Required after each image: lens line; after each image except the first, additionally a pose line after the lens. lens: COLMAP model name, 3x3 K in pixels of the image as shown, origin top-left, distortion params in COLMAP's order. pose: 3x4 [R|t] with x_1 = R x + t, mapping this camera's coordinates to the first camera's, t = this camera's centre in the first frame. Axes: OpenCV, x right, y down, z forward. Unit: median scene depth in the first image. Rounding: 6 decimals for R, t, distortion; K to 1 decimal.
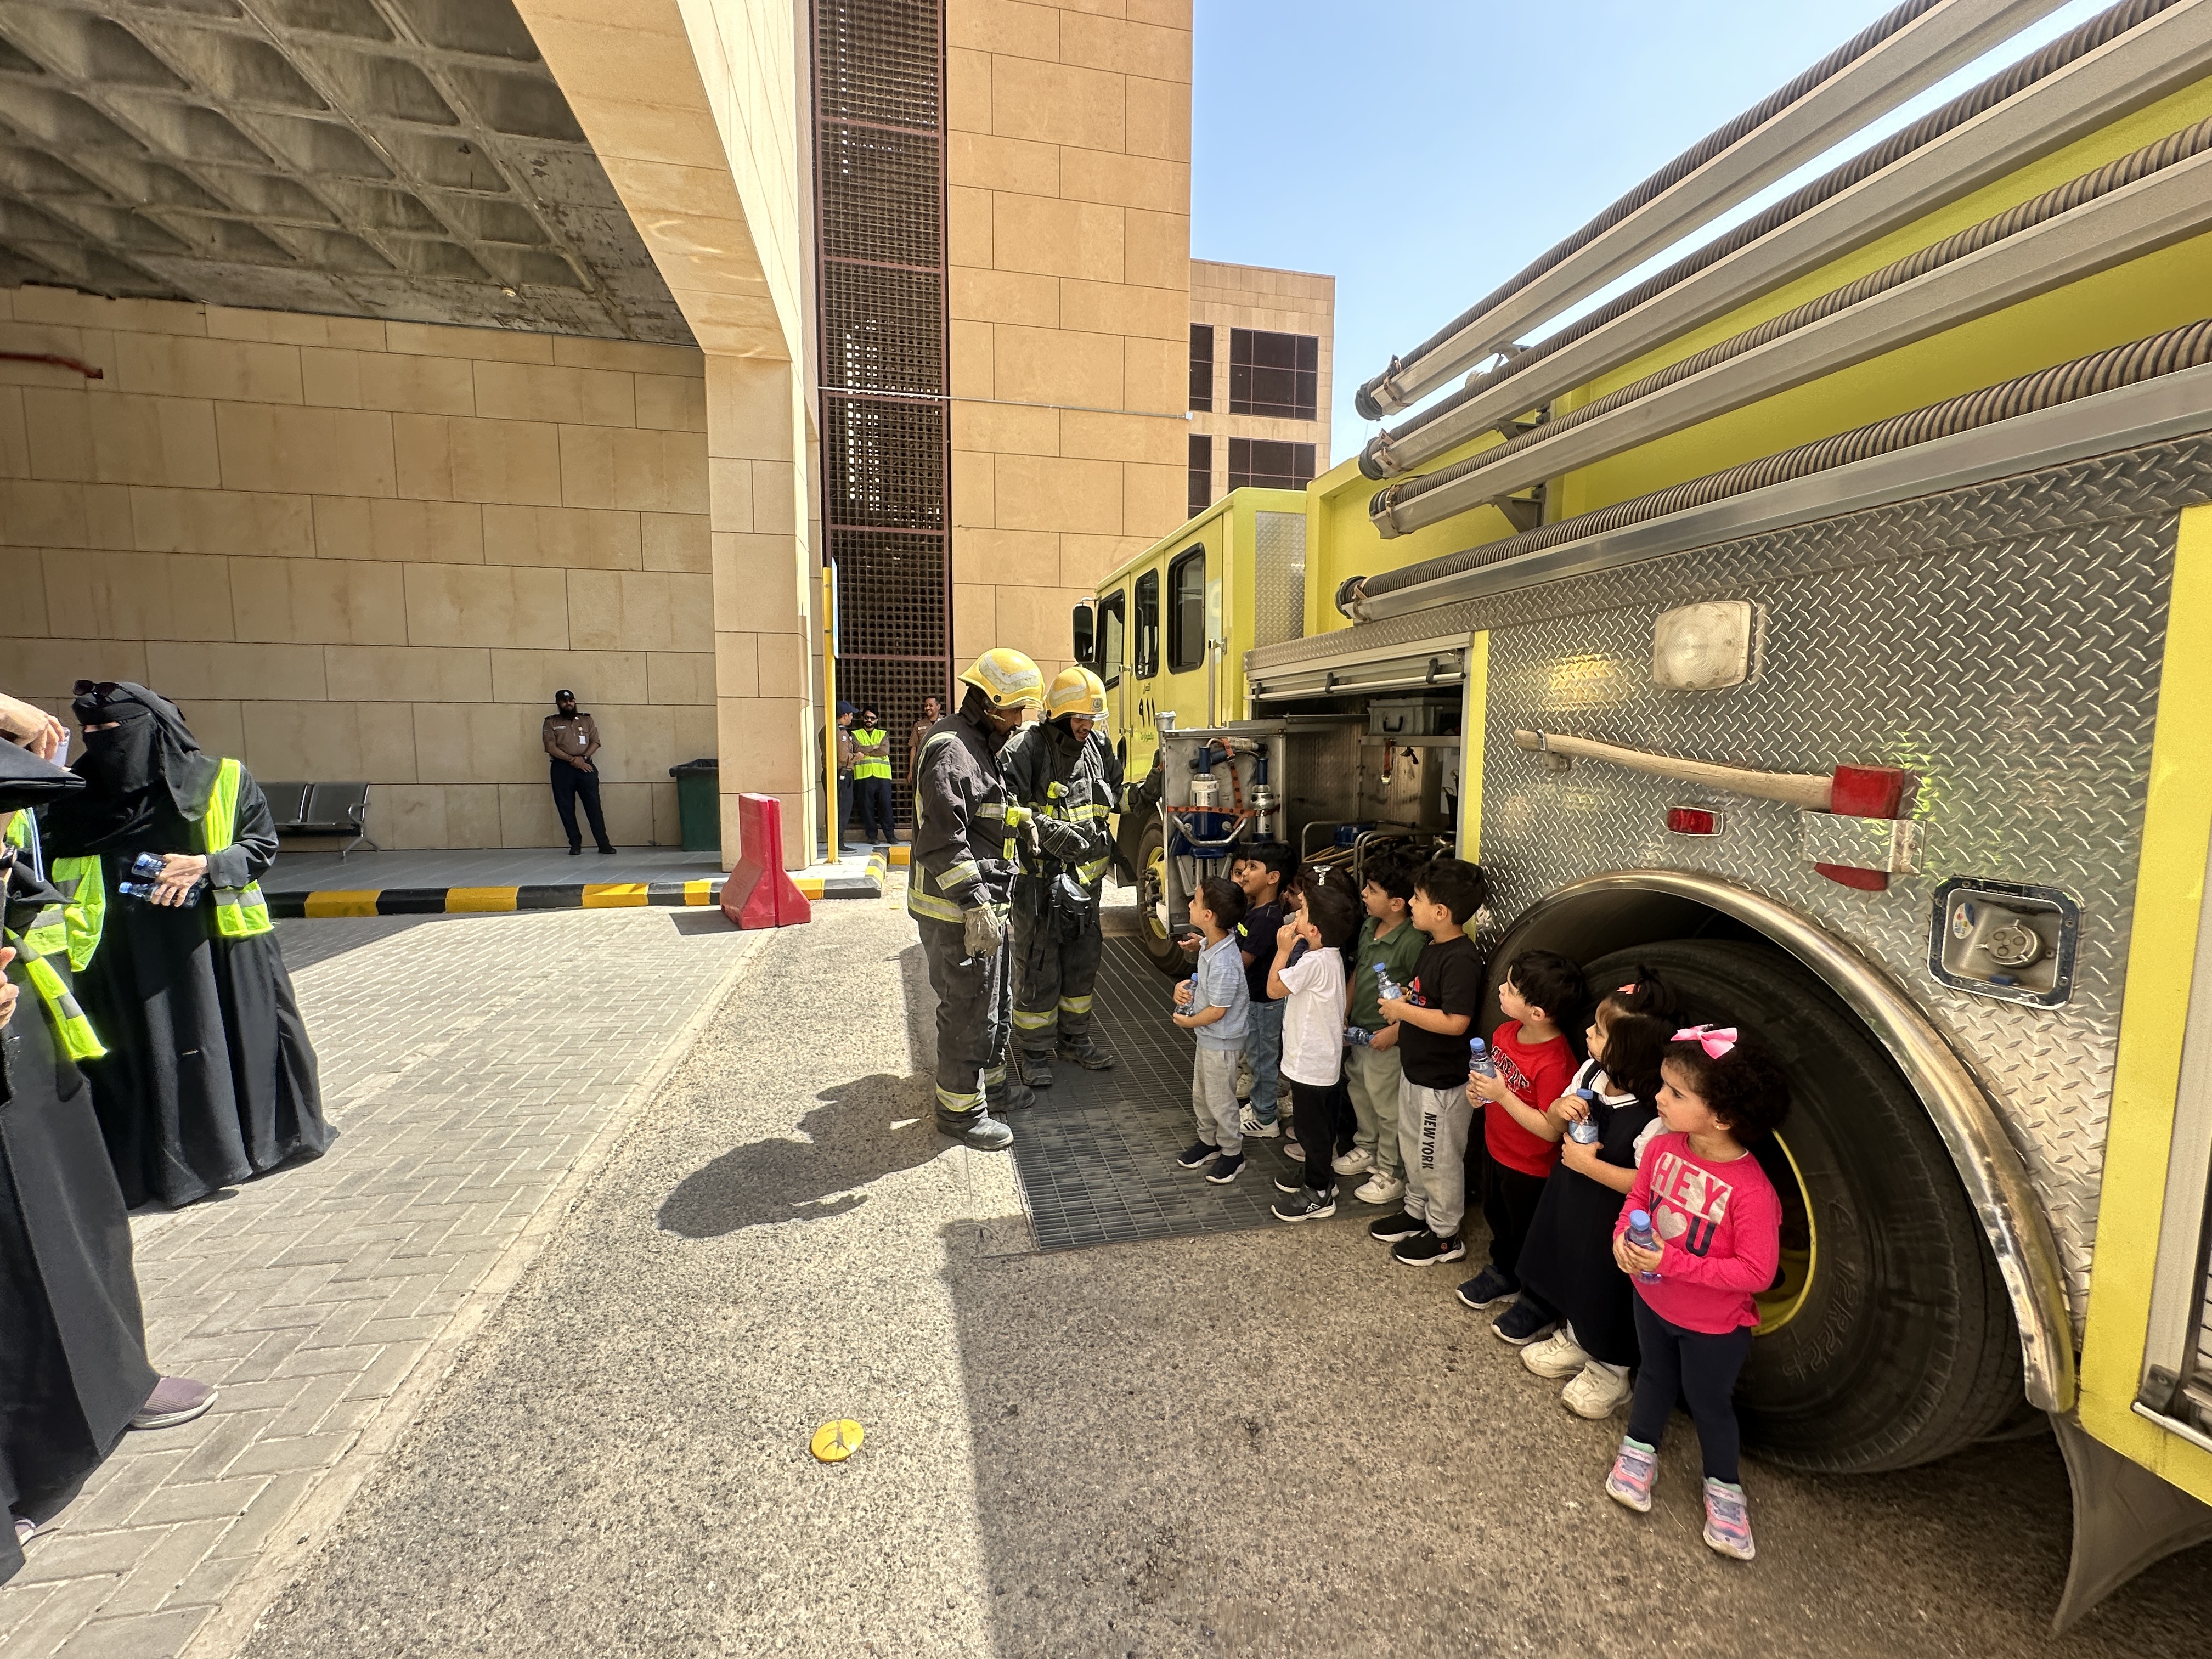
lens RADIAL K [[890.3, 0, 1096.0], [0, 890.3, 828.9], [0, 0, 1]] dist [-0.003487, 0.000433]
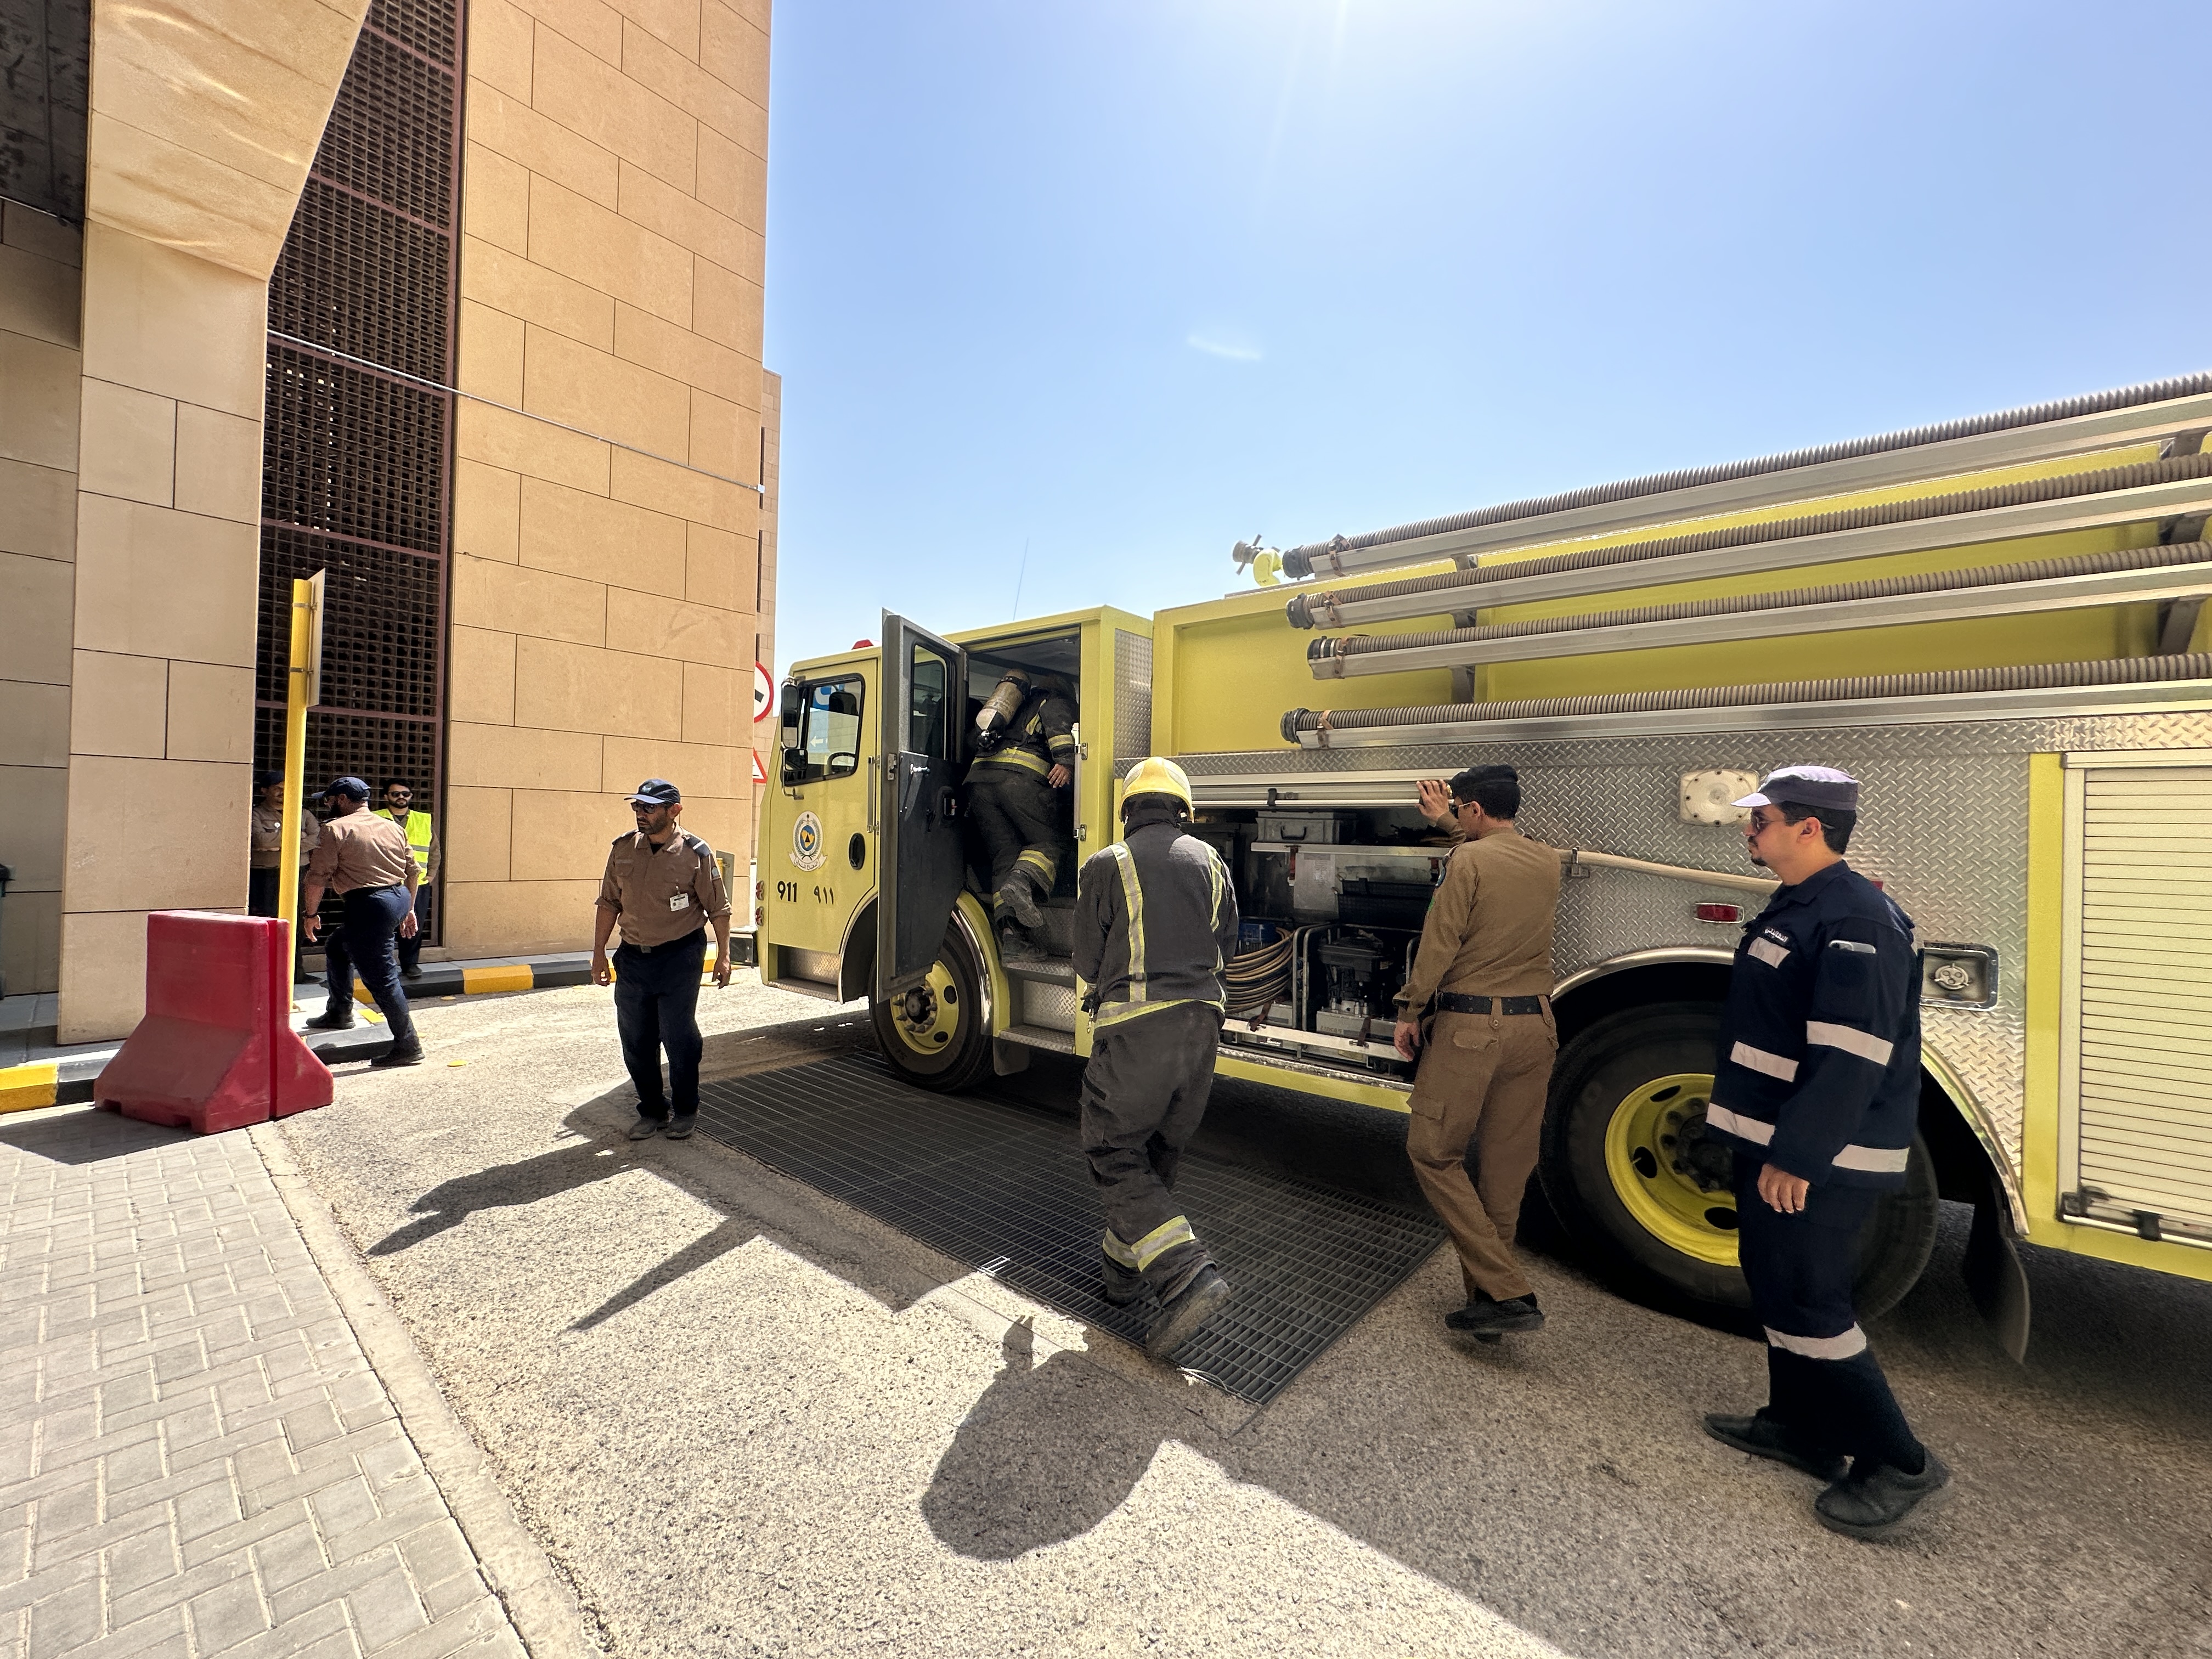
lens RADIAL K [[890.3, 0, 1102.8], [0, 890.3, 828.6], [0, 0, 1]] dist [-0.003487, 0.000433]
pose [[0.792427, 0.015836, 0.609761, -0.184054], [0.044349, 0.995521, -0.083490, -0.012391], [-0.608352, 0.093202, 0.788176, 0.076336]]
